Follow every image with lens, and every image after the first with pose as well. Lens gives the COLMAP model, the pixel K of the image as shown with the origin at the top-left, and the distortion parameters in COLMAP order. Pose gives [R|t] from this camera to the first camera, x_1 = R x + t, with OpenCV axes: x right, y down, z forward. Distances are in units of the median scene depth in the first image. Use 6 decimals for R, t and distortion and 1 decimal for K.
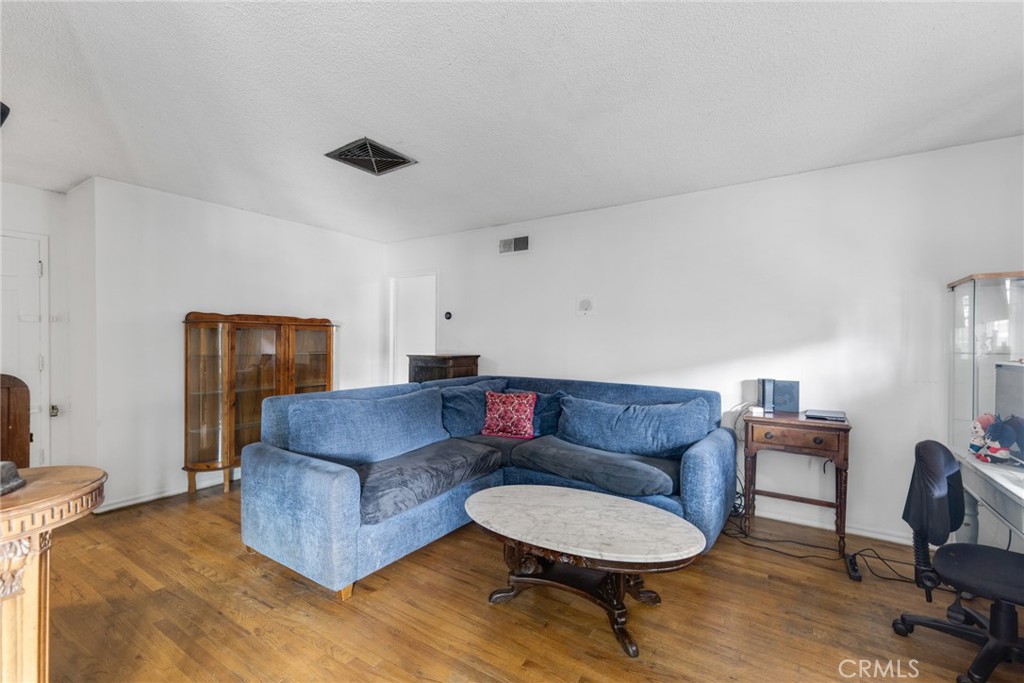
lens RADIAL K [[438.2, 0, 506.1], [0, 438.2, 349.3], [0, 0, 1]] dist [0.010571, 0.000006]
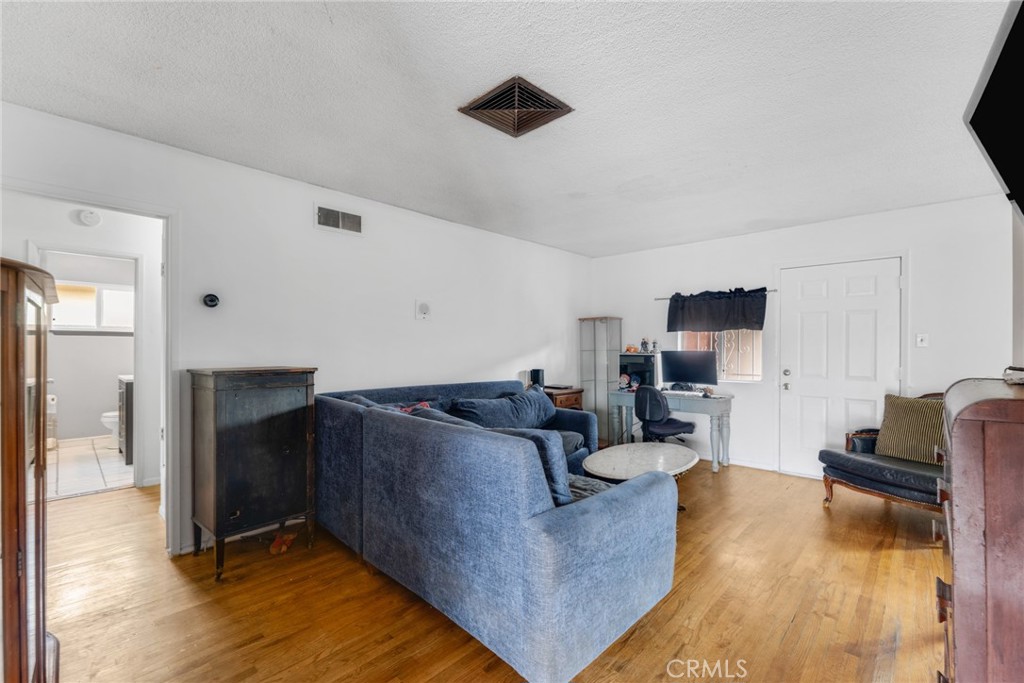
lens RADIAL K [[438.2, 0, 506.1], [0, 438.2, 349.3], [0, 0, 1]] dist [0.010571, 0.000006]
pose [[0.186584, -0.013206, 0.982350, -0.762222], [0.015154, 0.999829, 0.010563, -0.016760], [-0.982322, 0.012916, 0.186752, 0.633290]]
